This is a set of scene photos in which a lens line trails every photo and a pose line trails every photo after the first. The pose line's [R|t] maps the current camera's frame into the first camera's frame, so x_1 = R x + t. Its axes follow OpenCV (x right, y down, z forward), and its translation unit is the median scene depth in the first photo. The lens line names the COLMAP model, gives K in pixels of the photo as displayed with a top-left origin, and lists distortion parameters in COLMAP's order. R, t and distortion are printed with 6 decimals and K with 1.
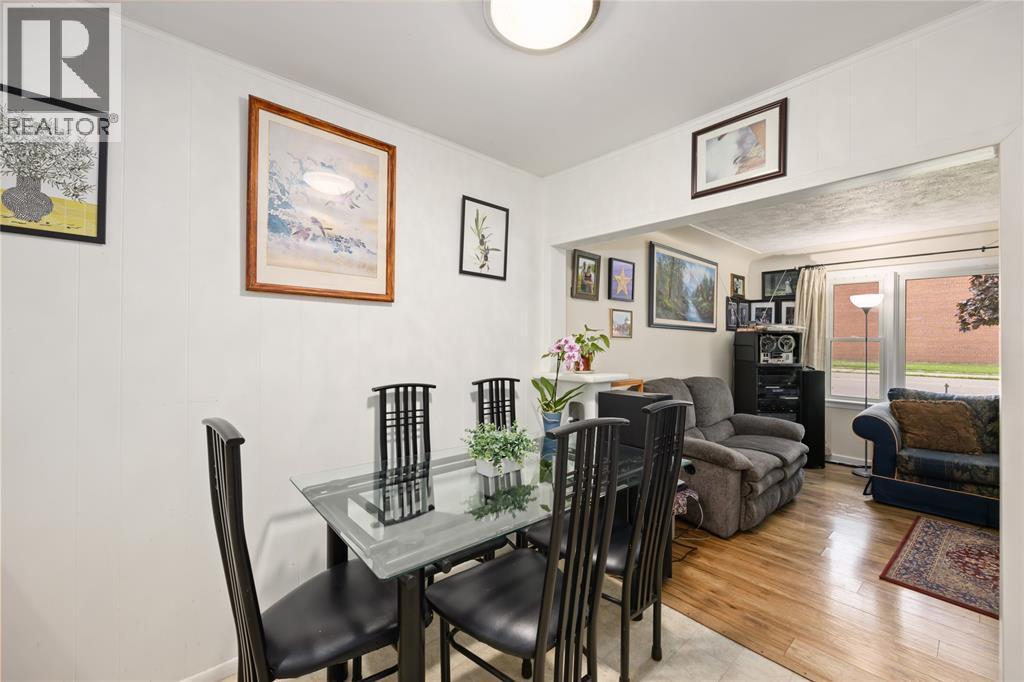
lens RADIAL K [[390.2, 0, 512.8], [0, 390.2, 344.7], [0, 0, 1]] dist [-0.001275, -0.000029]
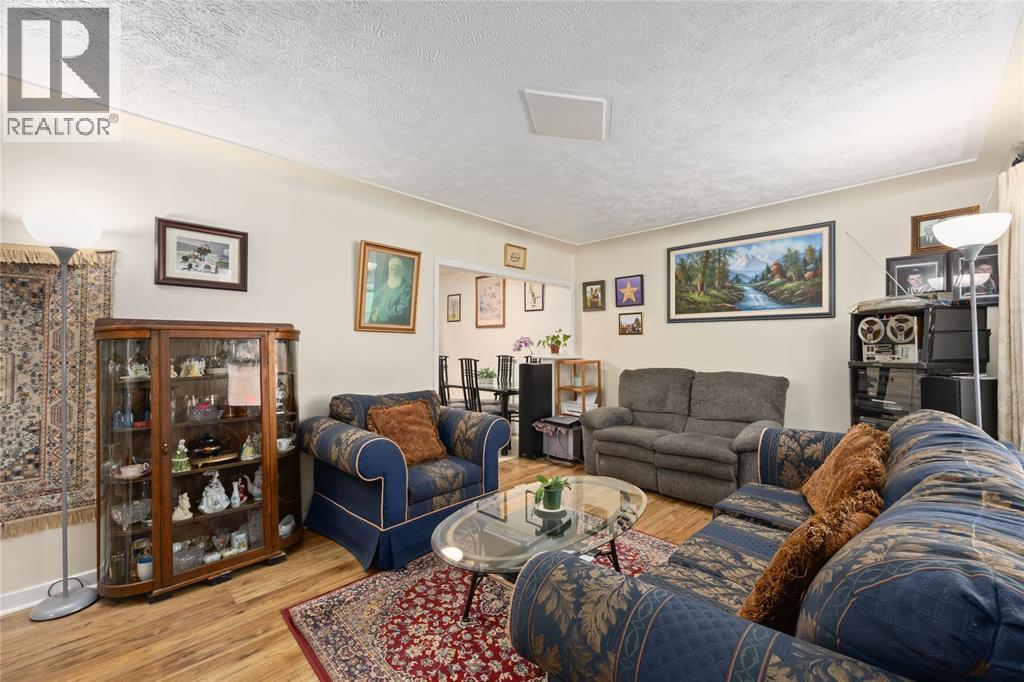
lens RADIAL K [[408.9, 0, 516.9], [0, 408.9, 341.6], [0, 0, 1]] dist [0.001171, -0.000963]
pose [[0.116786, -0.020979, -0.992935, 1.772078], [-0.000089, 0.999777, -0.021134, 0.041272], [0.993157, 0.002556, 0.116758, 0.497534]]
